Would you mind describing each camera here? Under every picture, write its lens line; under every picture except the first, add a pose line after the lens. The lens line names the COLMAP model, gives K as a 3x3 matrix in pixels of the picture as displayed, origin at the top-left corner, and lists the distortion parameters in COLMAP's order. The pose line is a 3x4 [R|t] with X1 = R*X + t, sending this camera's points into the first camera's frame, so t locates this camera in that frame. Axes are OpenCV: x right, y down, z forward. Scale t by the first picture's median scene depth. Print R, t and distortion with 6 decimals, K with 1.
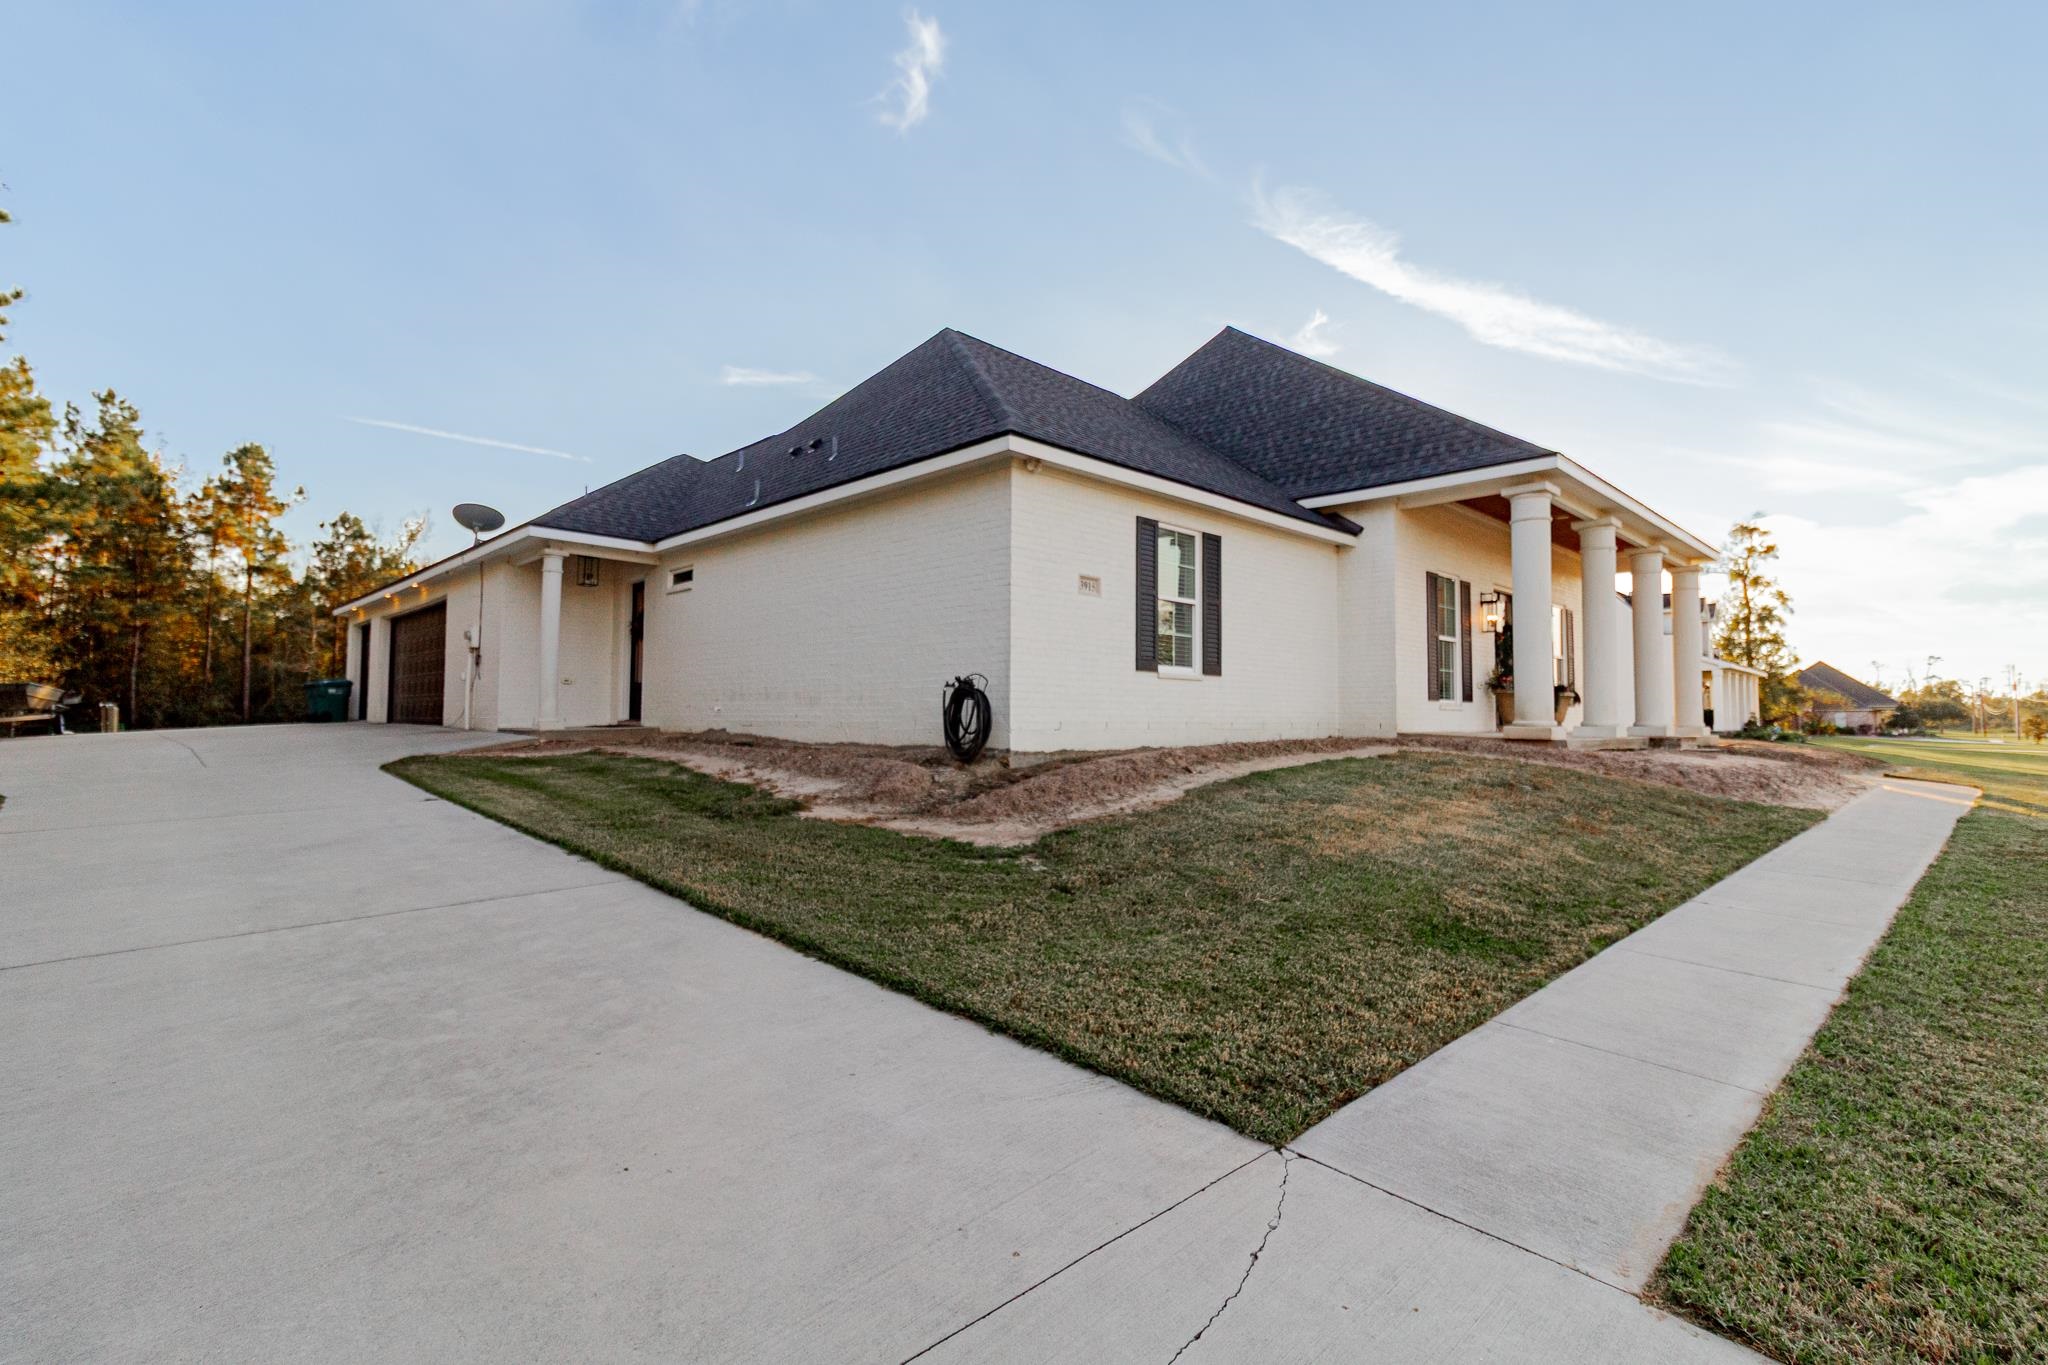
lens RADIAL K [[940.4, 0, 1024.0], [0, 940.4, 682.5], [0, 0, 1]] dist [-0.015857, 0.000075]
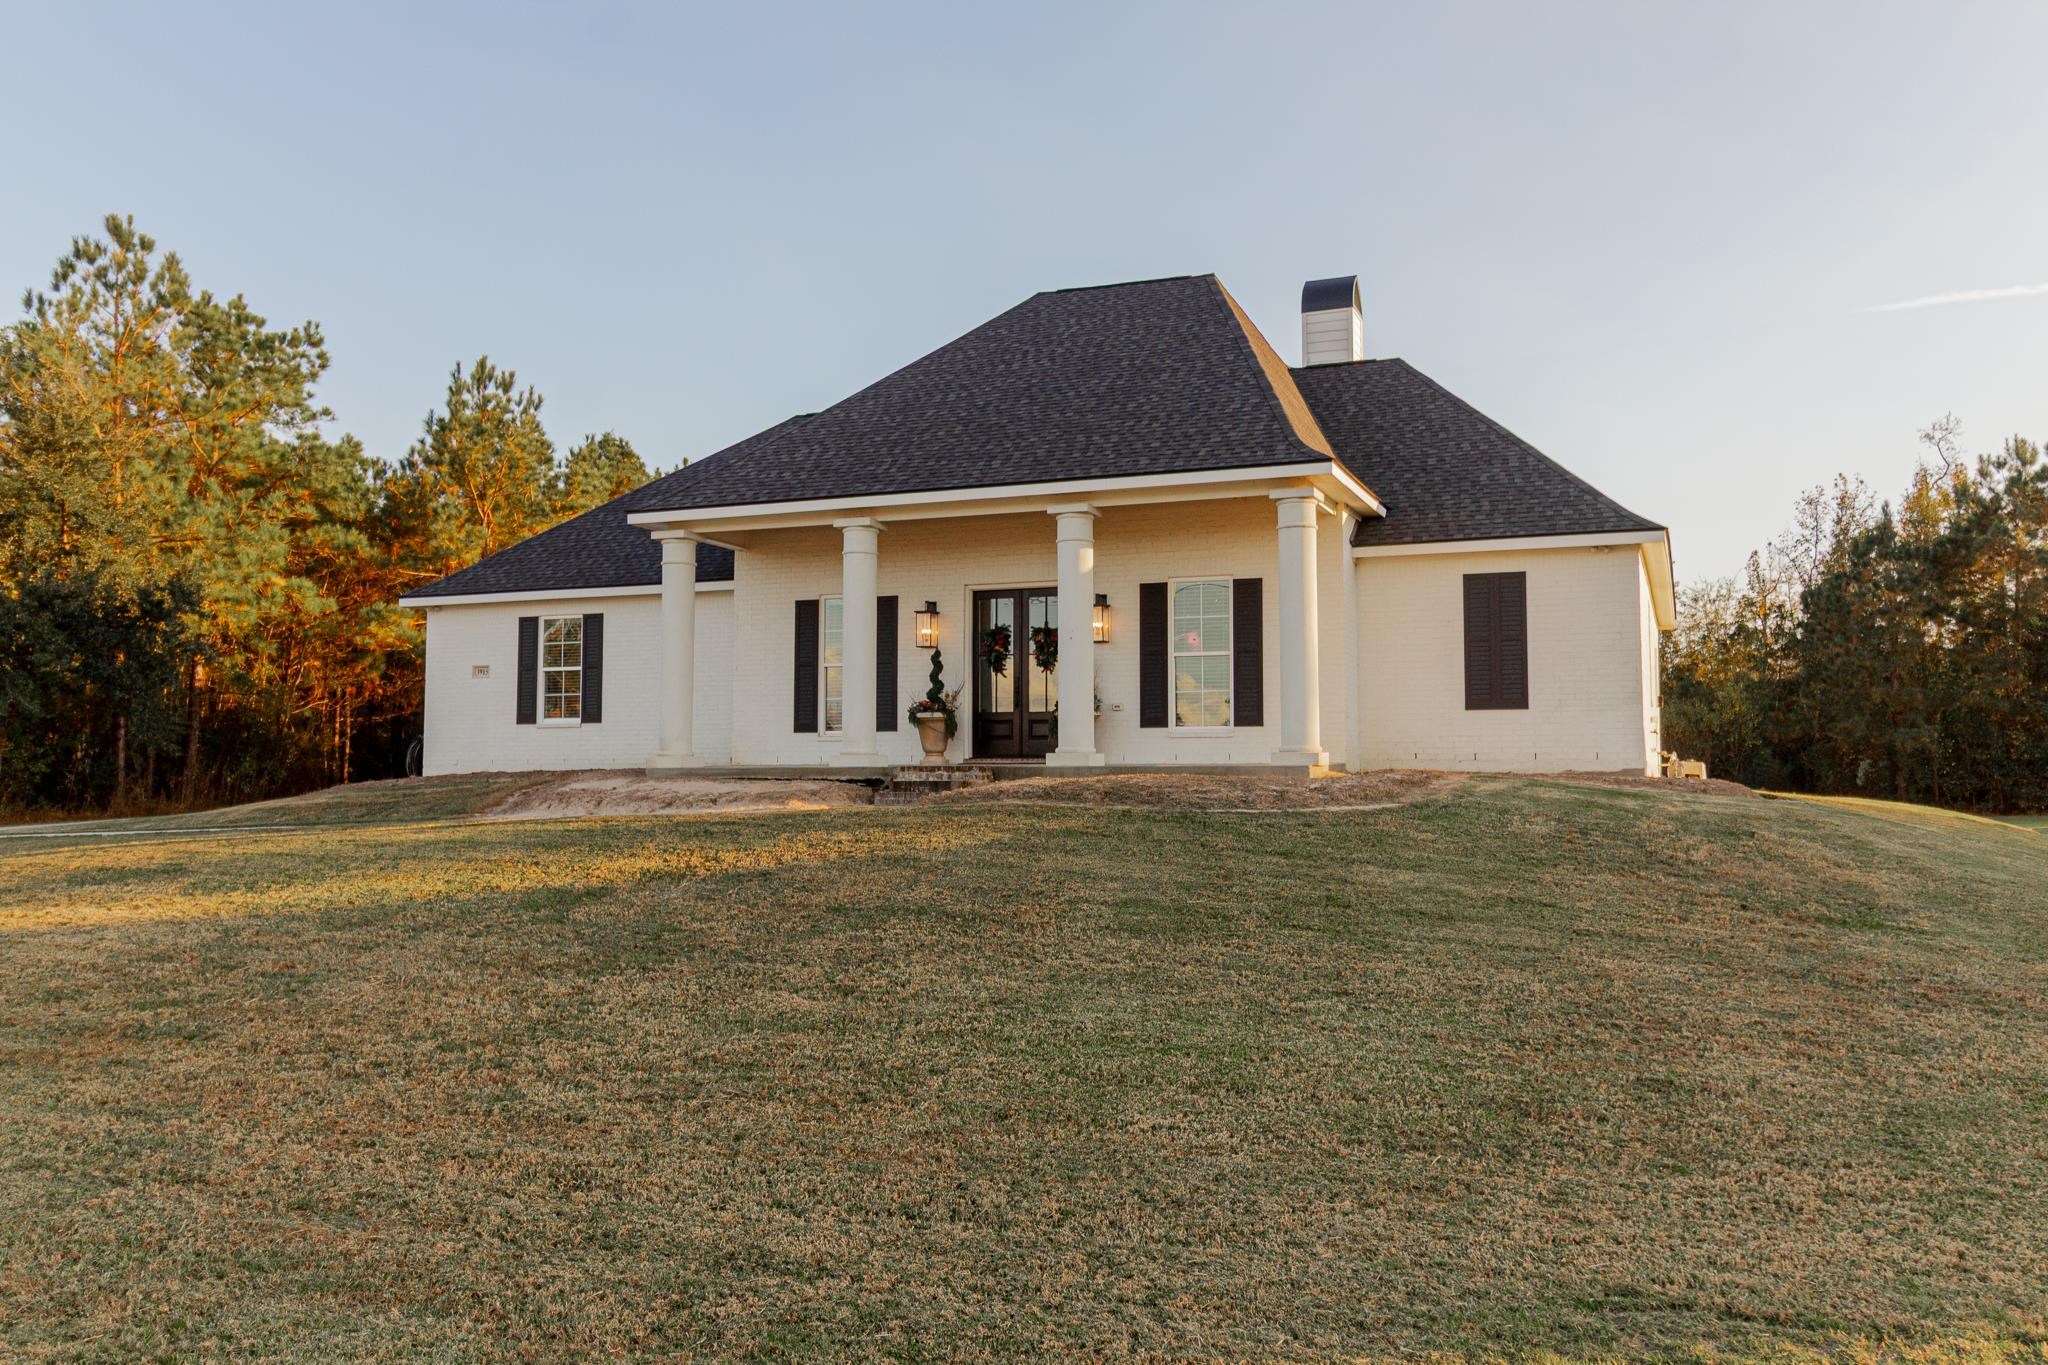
lens RADIAL K [[1717.8, 0, 1024.0], [0, 1717.8, 682.5], [0, 0, 1]] dist [0.000479, 0.000520]
pose [[0.376159, -0.066894, -0.924137, 2.672662], [0.036514, 0.997686, -0.057355, 0.099266], [0.925835, -0.012169, 0.377731, 0.649409]]
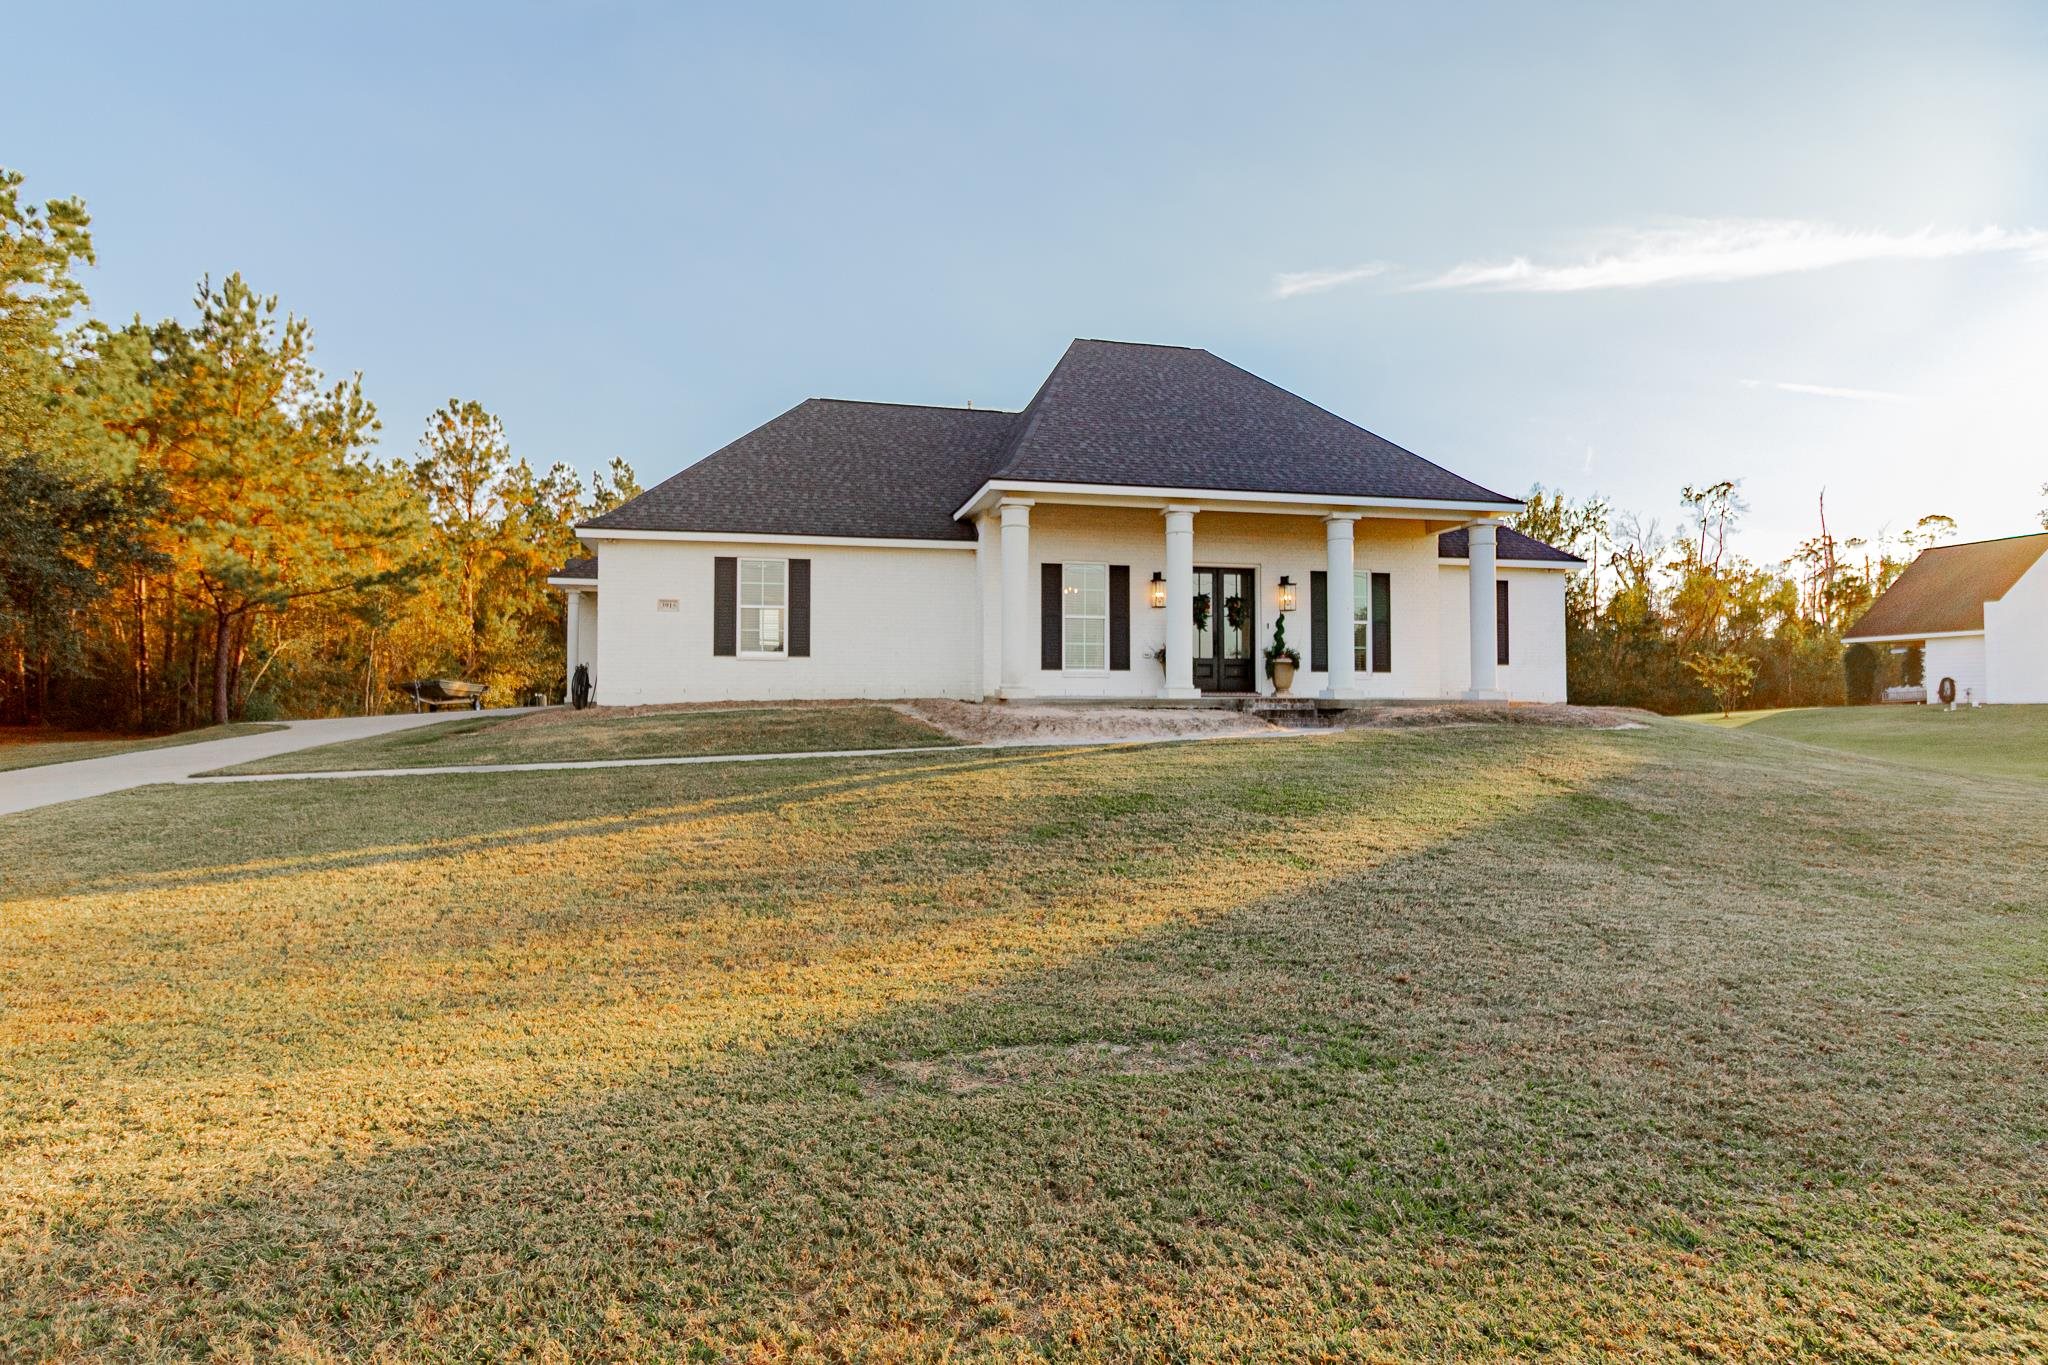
lens RADIAL K [[1235.1, 0, 1024.0], [0, 1235.1, 682.5], [0, 0, 1]] dist [0.001433, 0.000274]
pose [[0.855584, -0.023273, -0.517141, 1.508737], [0.027540, 0.999621, 0.000576, 0.043581], [0.516932, -0.014735, 0.855900, -0.484441]]
